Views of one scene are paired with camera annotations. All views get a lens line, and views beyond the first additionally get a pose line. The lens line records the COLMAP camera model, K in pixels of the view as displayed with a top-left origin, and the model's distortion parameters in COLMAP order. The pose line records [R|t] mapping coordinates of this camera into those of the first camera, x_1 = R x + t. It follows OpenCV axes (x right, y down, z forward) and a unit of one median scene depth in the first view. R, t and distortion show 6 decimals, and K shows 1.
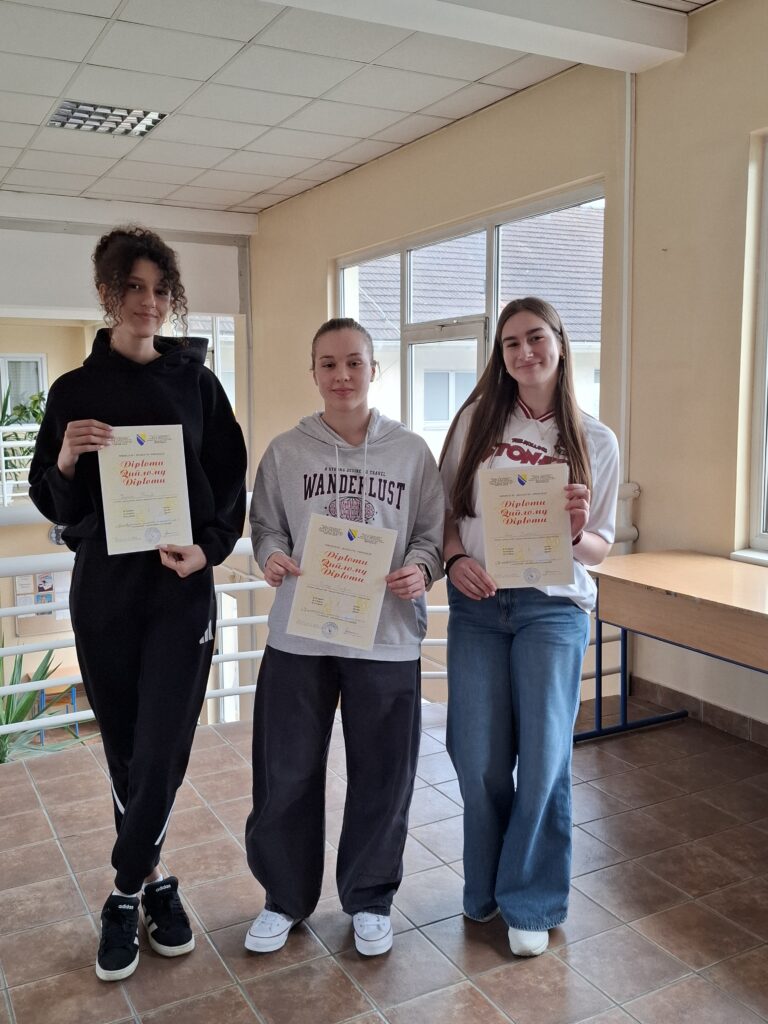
lens RADIAL K [[941.5, 0, 373.0], [0, 941.5, 517.1], [0, 0, 1]] dist [0.038611, 0.000000]
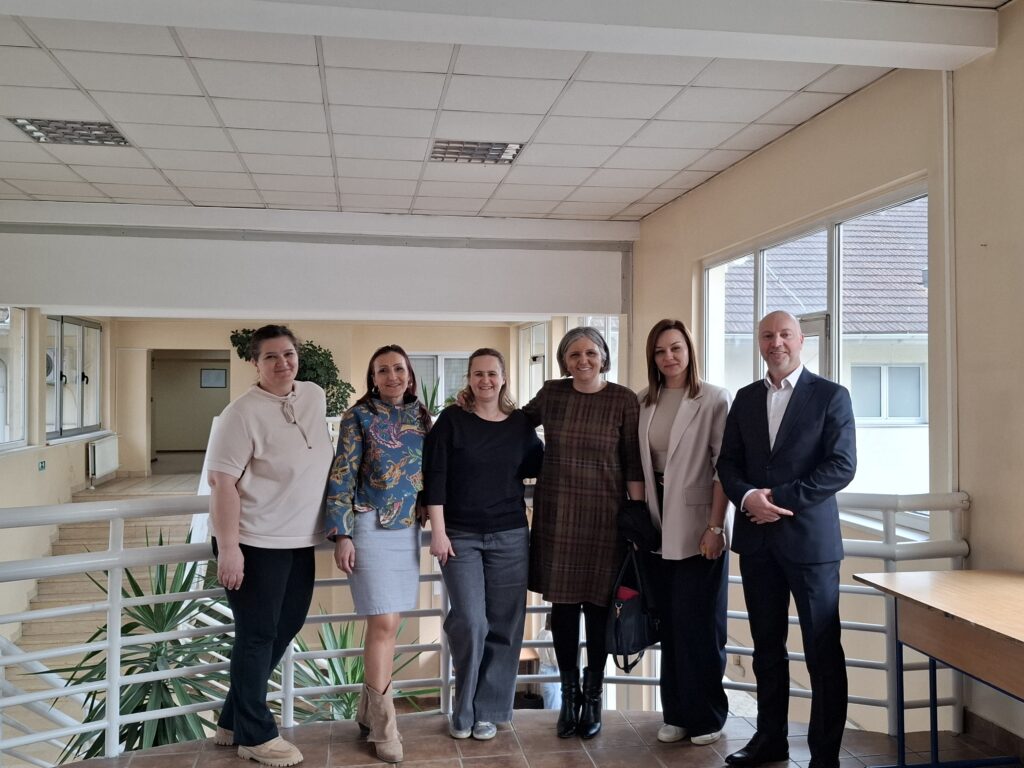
lens RADIAL K [[941.5, 0, 525.5], [0, 941.5, 383.3], [0, 0, 1]] dist [0.038611, 0.000000]
pose [[0.950468, 0.004578, -0.310790, 0.130906], [-0.046314, 0.990815, -0.127043, -0.002072], [0.307354, 0.135145, 0.941950, -0.010844]]
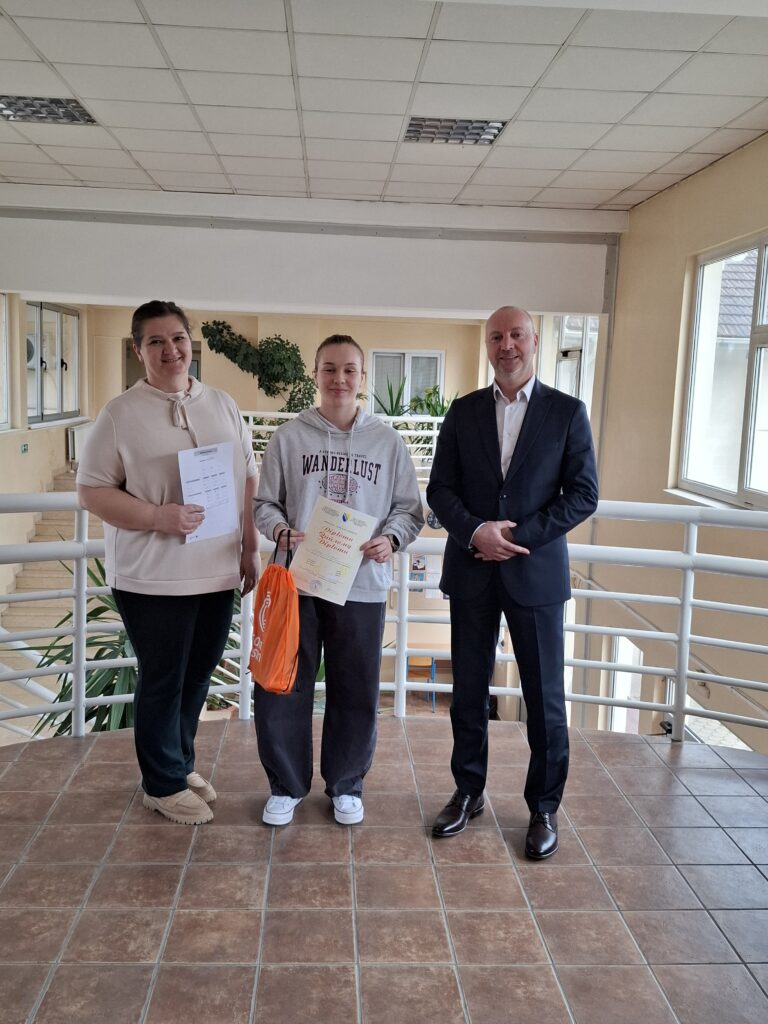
lens RADIAL K [[941.5, 0, 379.0], [0, 941.5, 504.1], [0, 0, 1]] dist [0.038611, 0.000000]
pose [[0.905280, 0.088760, -0.415440, 0.118437], [-0.092848, 0.995626, 0.010393, -0.010086], [0.414545, 0.029164, 0.909561, 0.023335]]
